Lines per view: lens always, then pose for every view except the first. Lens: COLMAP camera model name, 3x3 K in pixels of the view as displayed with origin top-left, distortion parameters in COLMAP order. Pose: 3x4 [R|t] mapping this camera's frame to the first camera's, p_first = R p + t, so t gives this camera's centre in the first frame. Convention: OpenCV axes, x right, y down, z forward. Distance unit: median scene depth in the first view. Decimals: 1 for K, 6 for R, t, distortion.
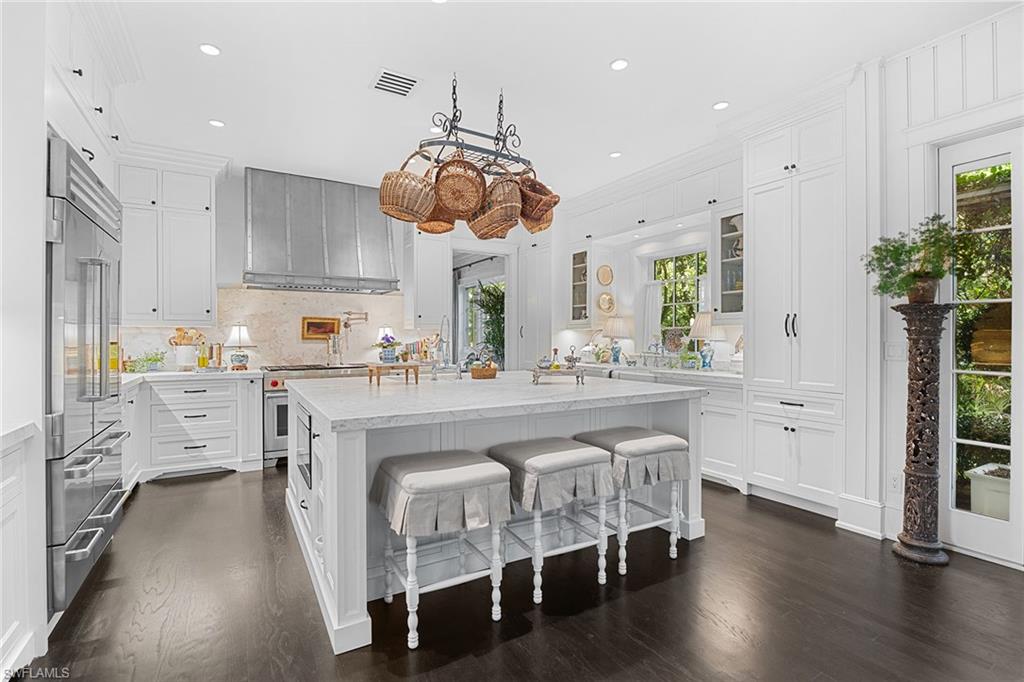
lens RADIAL K [[468.5, 0, 515.6], [0, 468.5, 339.6], [0, 0, 1]] dist [-0.002989, 0.000313]
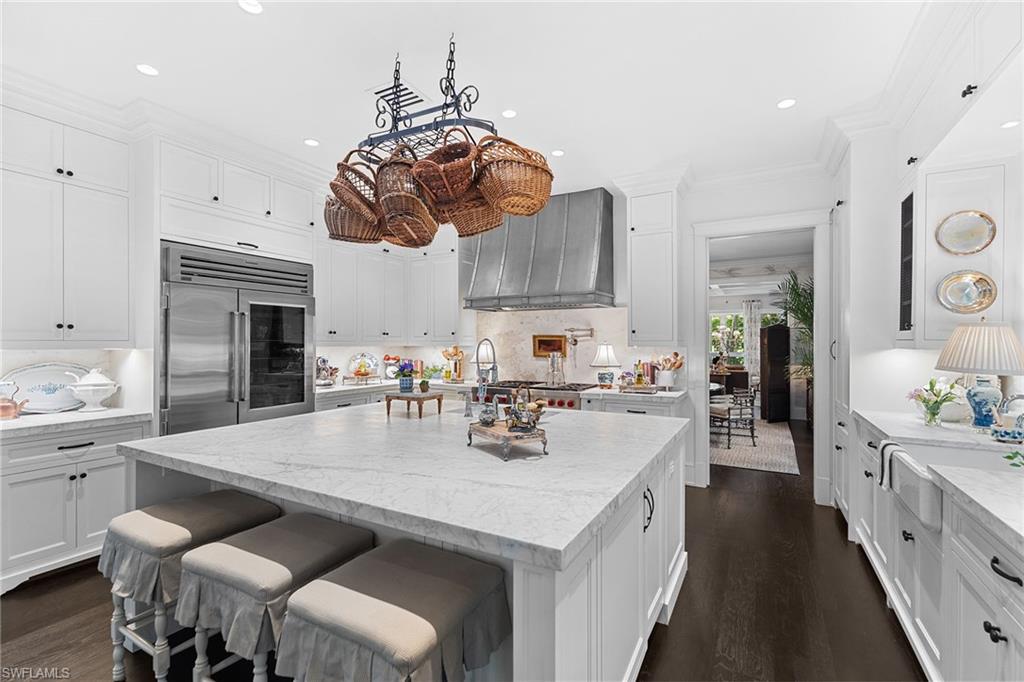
lens RADIAL K [[468.5, 0, 506.3], [0, 468.5, 341.9], [0, 0, 1]] dist [-0.002989, 0.000313]
pose [[0.504317, 0.001339, -0.863517, 0.403890], [-0.003410, 0.999994, -0.000441, -0.032332], [0.863512, 0.003167, 0.504319, 0.428834]]
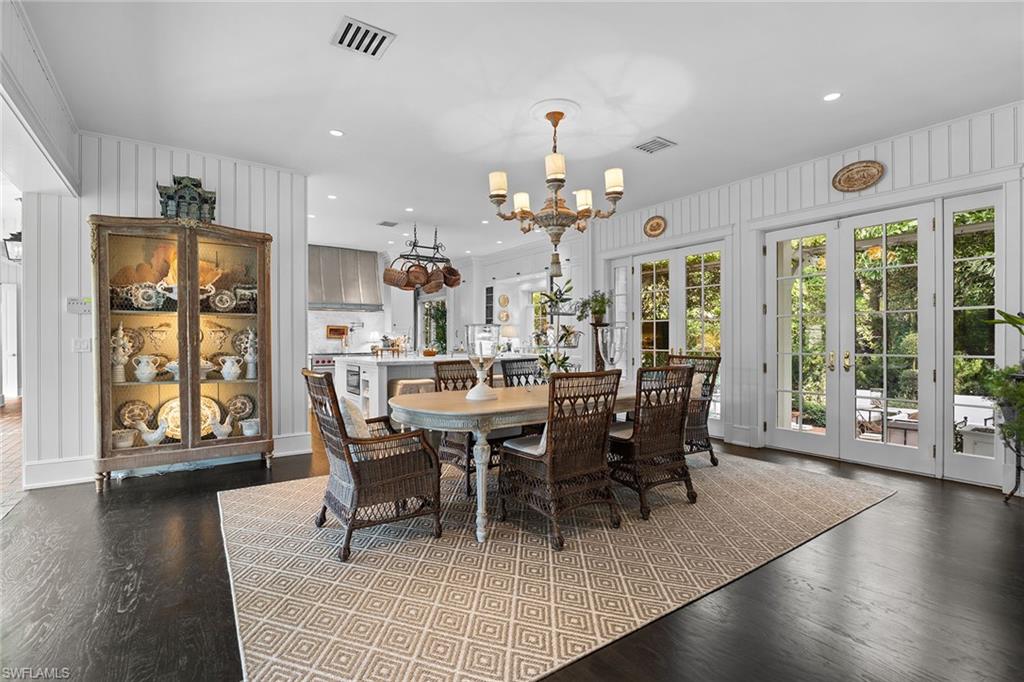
lens RADIAL K [[468.5, 0, 516.7], [0, 468.5, 340.8], [0, 0, 1]] dist [-0.002989, 0.000313]
pose [[0.996295, -0.002989, 0.085946, 0.100924], [0.003149, 0.999994, -0.001729, 0.014451], [-0.085940, 0.001993, 0.996298, -0.807897]]
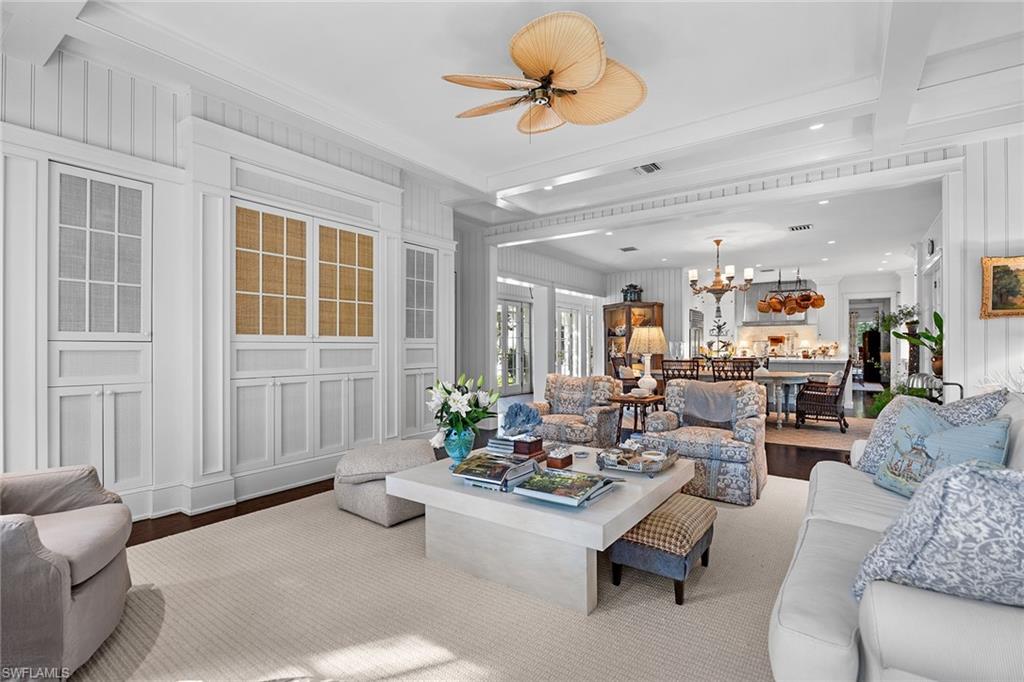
lens RADIAL K [[468.5, 0, 512.8], [0, 468.5, 343.8], [0, 0, 1]] dist [-0.002989, 0.000313]
pose [[0.410766, -0.005065, -0.911727, 1.280385], [-0.001383, 0.999980, -0.006178, 0.009213], [0.911740, 0.003799, 0.410751, -1.295047]]
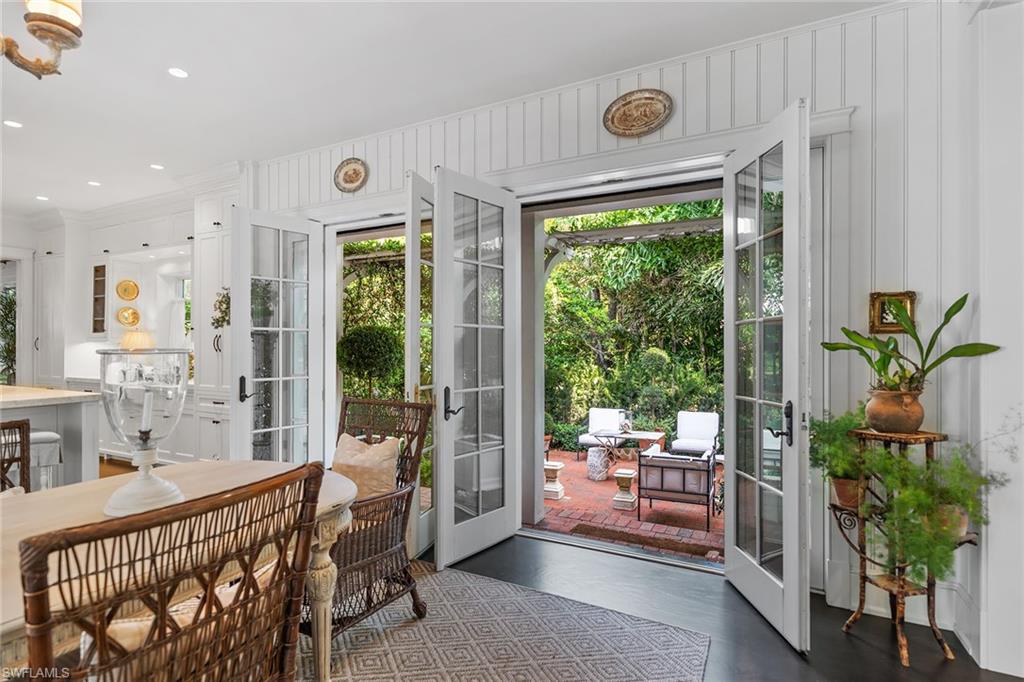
lens RADIAL K [[499.4, 0, 510.4], [0, 499.4, 344.2], [0, 0, 1]] dist [-0.015769, -0.000697]
pose [[0.845520, 0.002829, 0.533936, 0.362833], [0.000739, 0.999979, -0.006470, -0.011410], [-0.533943, 0.005865, 0.845500, -0.418396]]
